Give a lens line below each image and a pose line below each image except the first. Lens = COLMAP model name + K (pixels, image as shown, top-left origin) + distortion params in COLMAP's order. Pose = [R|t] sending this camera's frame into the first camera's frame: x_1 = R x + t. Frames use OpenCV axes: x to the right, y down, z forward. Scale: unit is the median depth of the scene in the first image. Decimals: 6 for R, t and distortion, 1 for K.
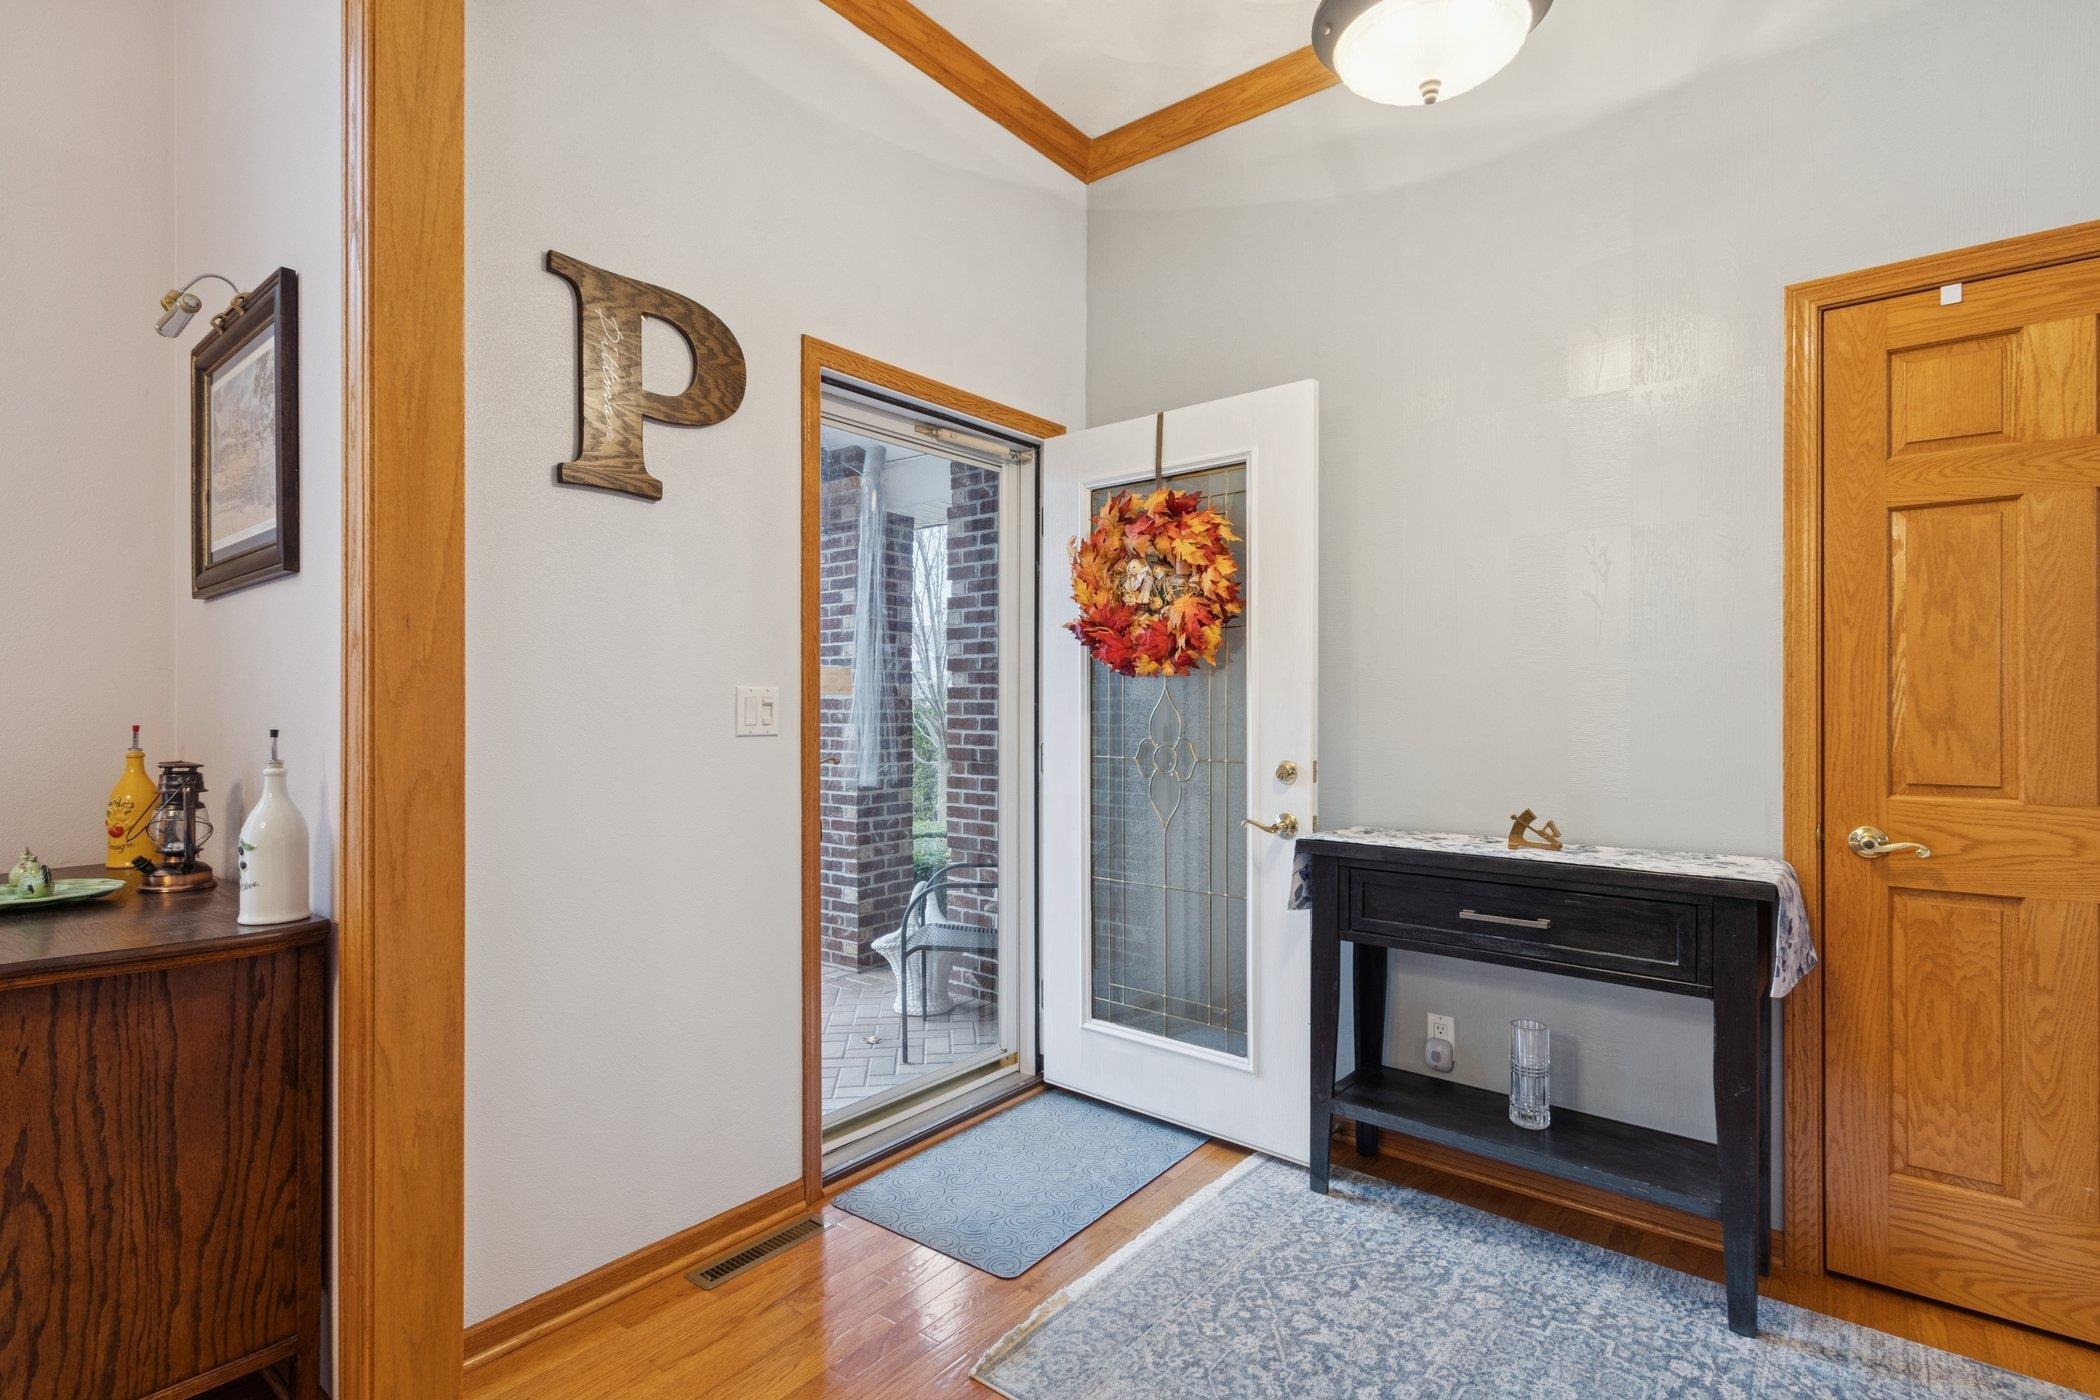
lens RADIAL K [[991.5, 0, 1047.6], [0, 991.5, 703.9], [0, 0, 1]] dist [0.003926, -0.002850]
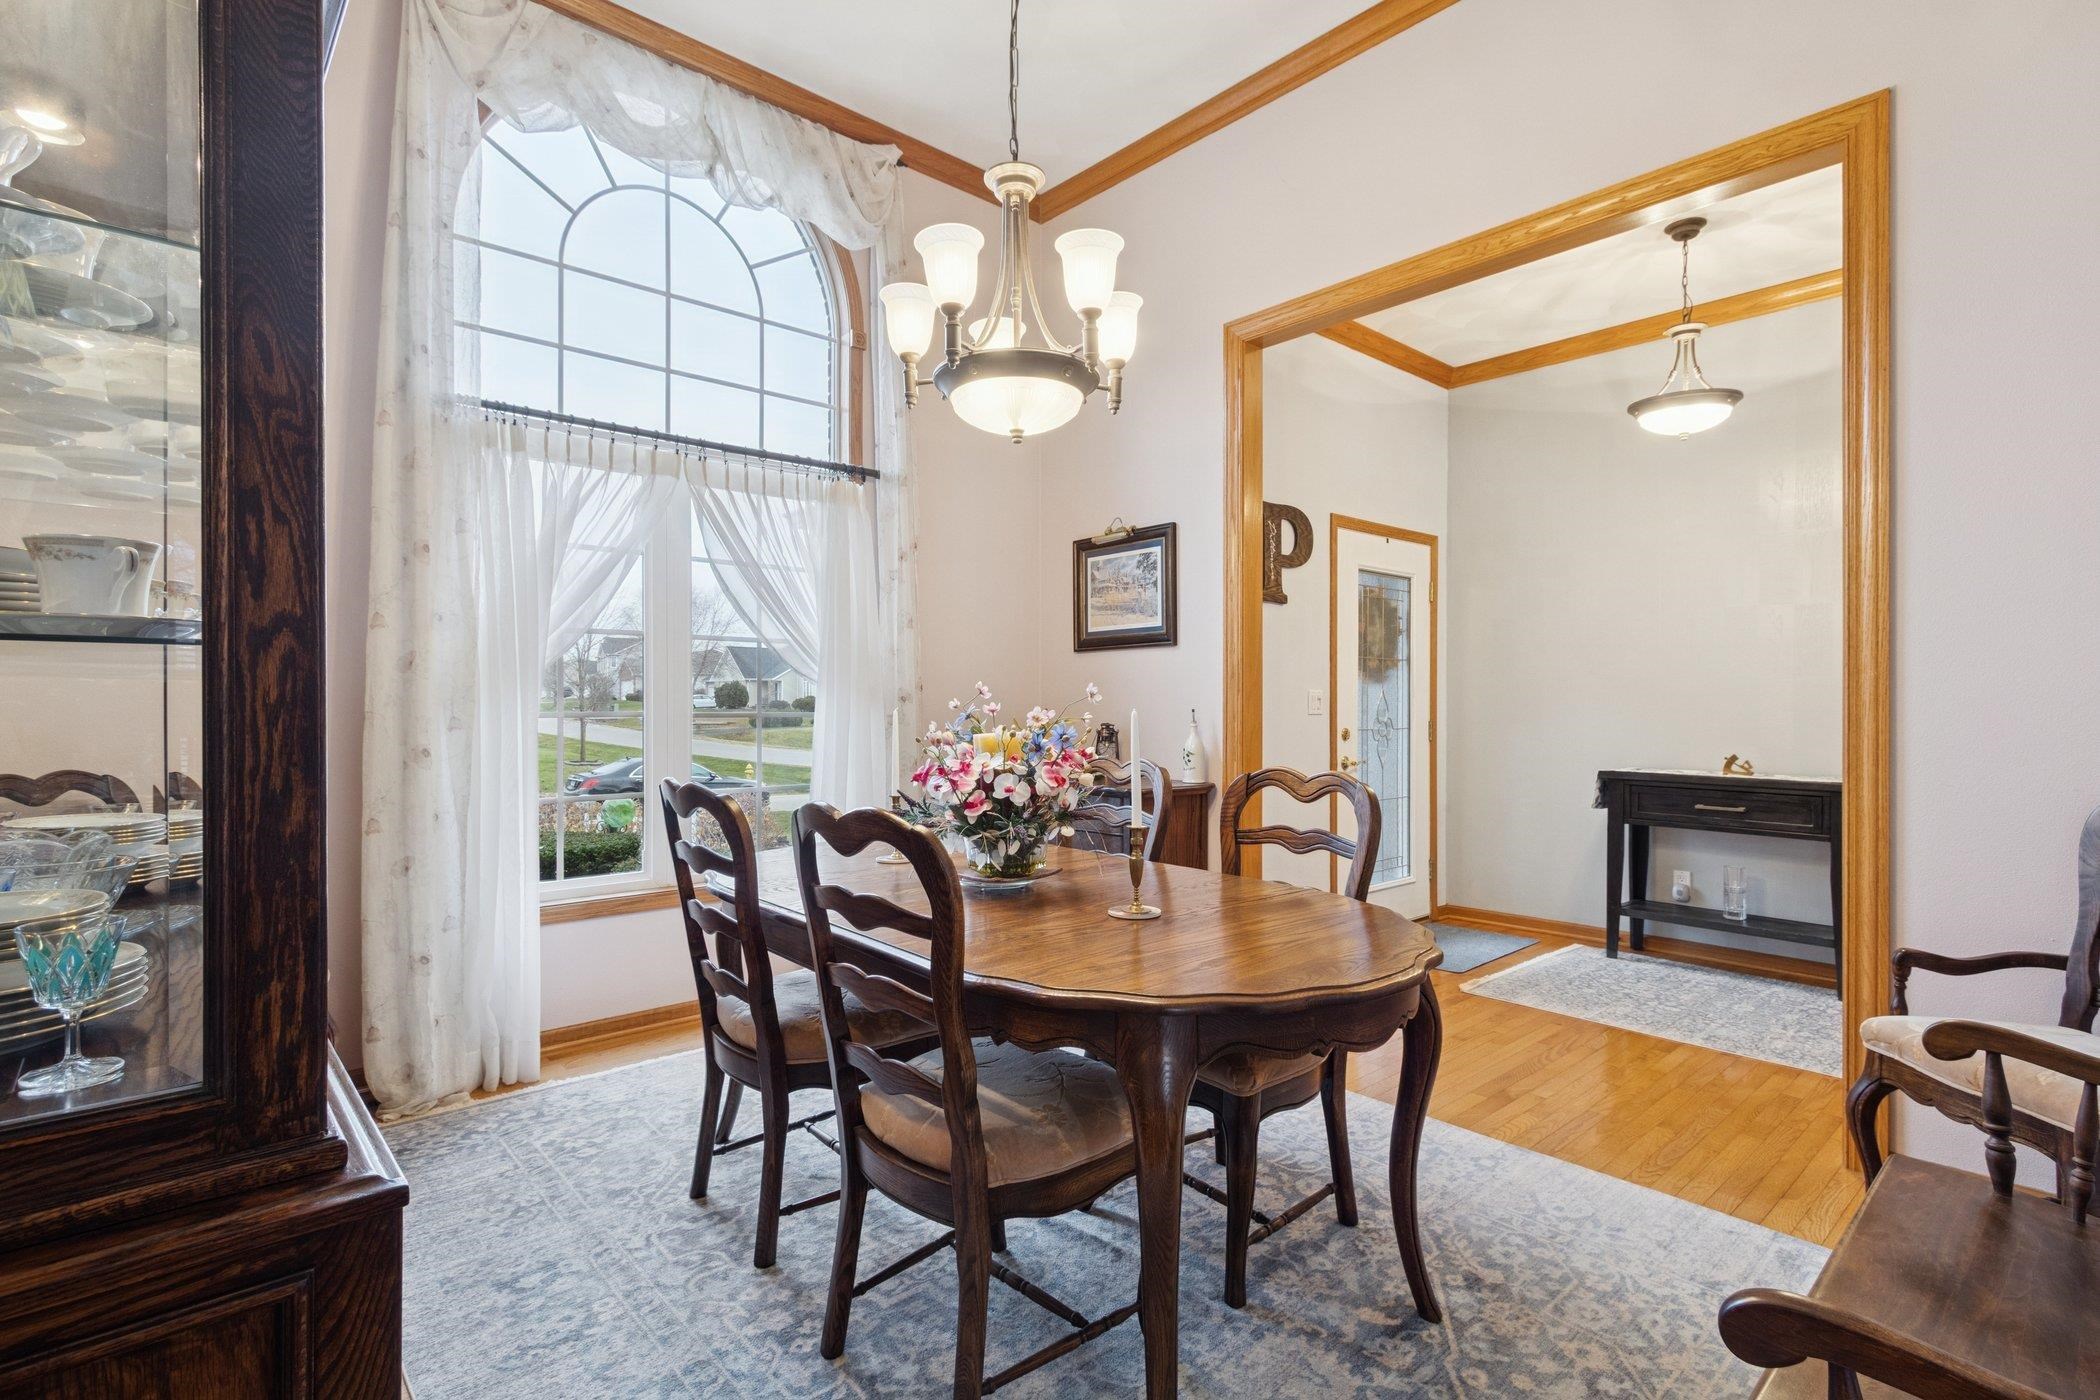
lens RADIAL K [[991.5, 0, 1046.8], [0, 991.5, 701.5], [0, 0, 1]] dist [0.003926, -0.002850]
pose [[0.985488, -0.002087, -0.169731, -0.498516], [0.002644, 0.999992, 0.003059, -0.002233], [0.169723, -0.003464, 0.985486, -1.116429]]
